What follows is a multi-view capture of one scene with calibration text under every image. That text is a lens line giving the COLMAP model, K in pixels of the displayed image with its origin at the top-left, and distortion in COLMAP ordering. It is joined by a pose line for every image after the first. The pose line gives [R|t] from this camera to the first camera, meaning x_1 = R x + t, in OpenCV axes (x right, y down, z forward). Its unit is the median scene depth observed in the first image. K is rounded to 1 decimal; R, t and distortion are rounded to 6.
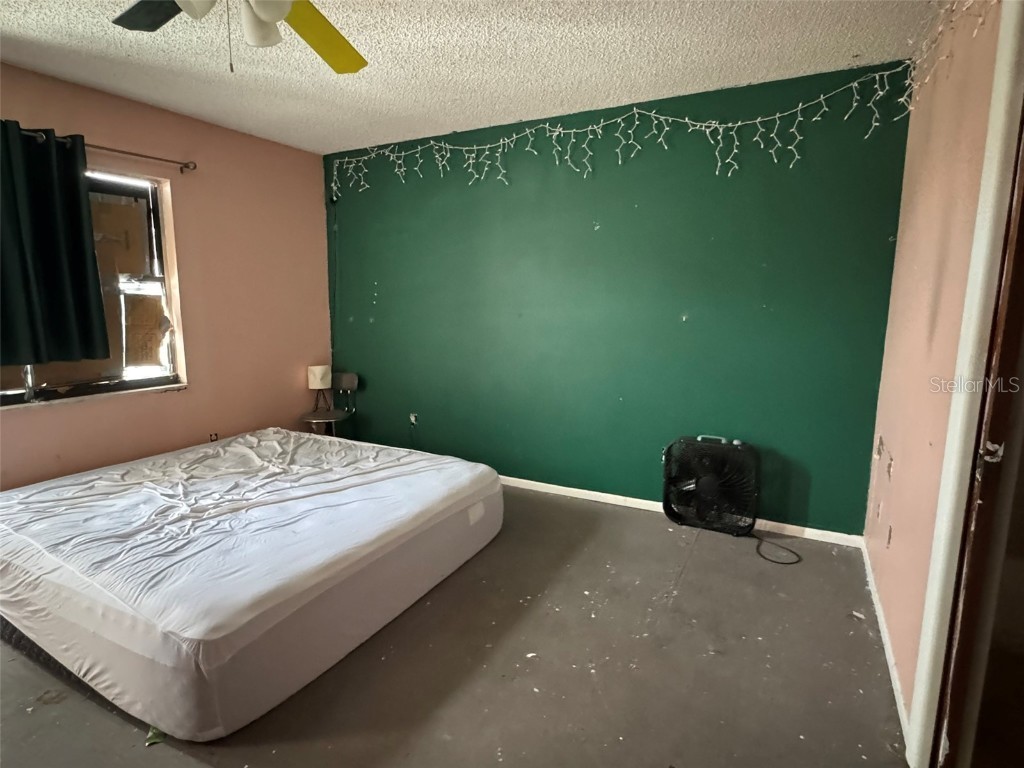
lens RADIAL K [[545.6, 0, 505.8], [0, 545.6, 384.3], [0, 0, 1]] dist [-0.001938, -0.001886]
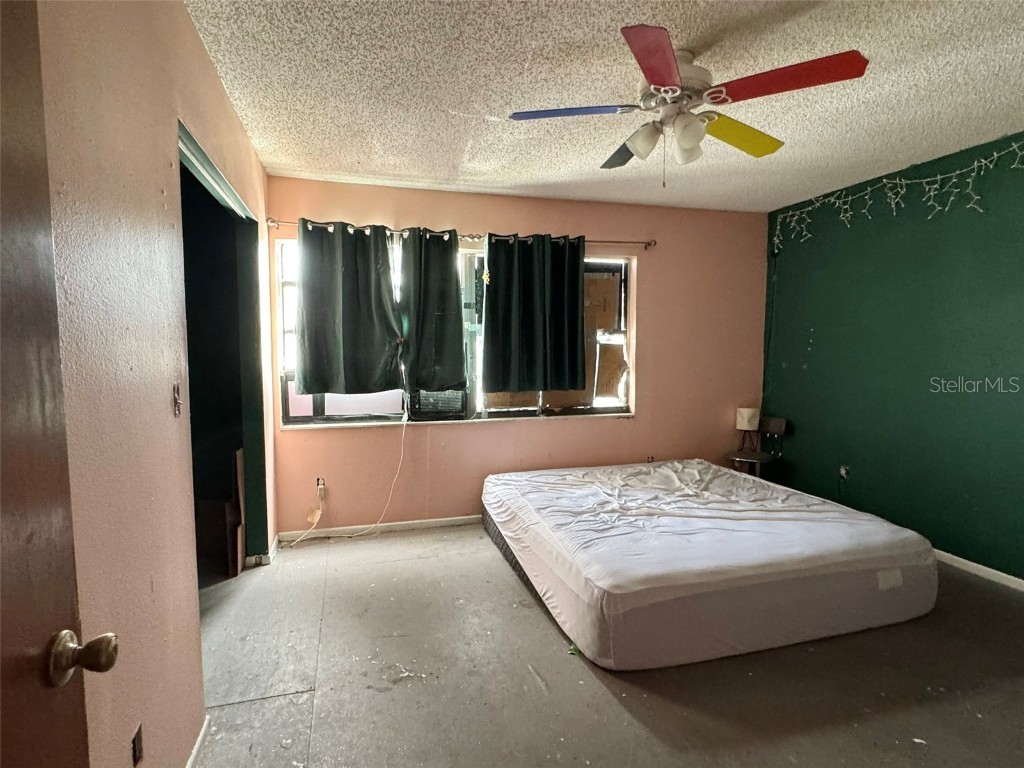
lens RADIAL K [[545.6, 0, 509.7], [0, 545.6, 385.5], [0, 0, 1]] dist [-0.001938, -0.001886]
pose [[0.700401, 0.045392, -0.712304, 0.128224], [-0.101699, 0.994140, -0.036647, 0.011859], [0.706467, 0.098108, 0.700913, -0.111539]]
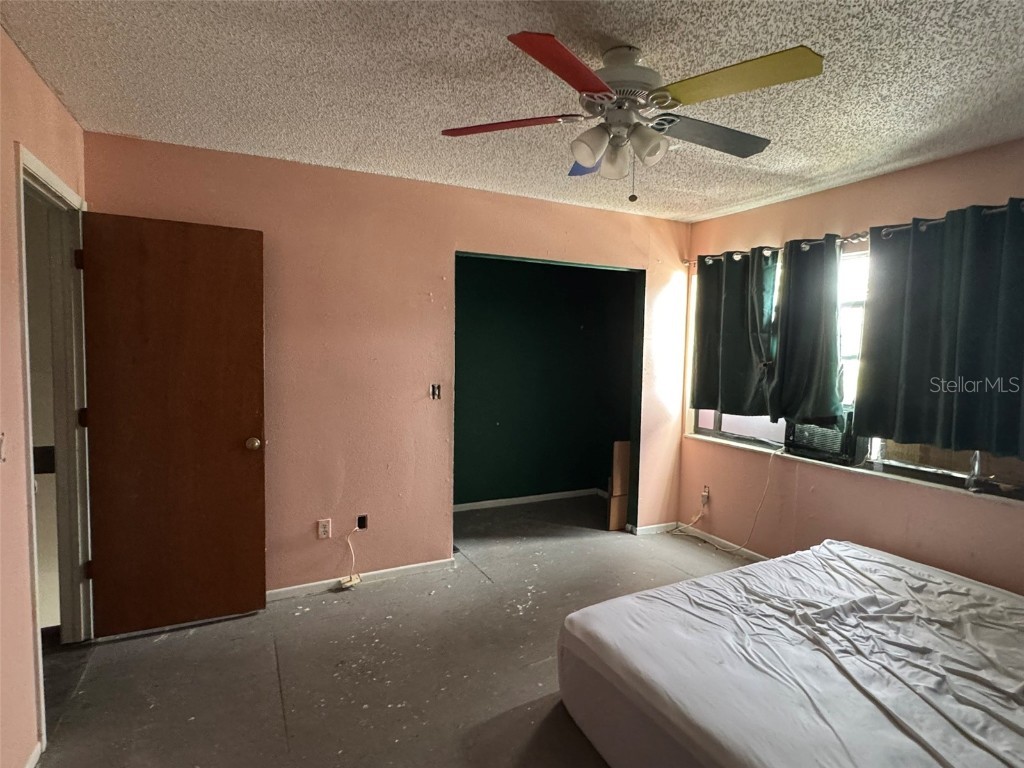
lens RADIAL K [[545.6, 0, 513.0], [0, 545.6, 385.4], [0, 0, 1]] dist [-0.001938, -0.001886]
pose [[-0.575710, 0.041190, -0.816616, 0.347208], [-0.140924, 0.978786, 0.148721, -0.169290], [0.805418, 0.200701, -0.557692, 0.824464]]
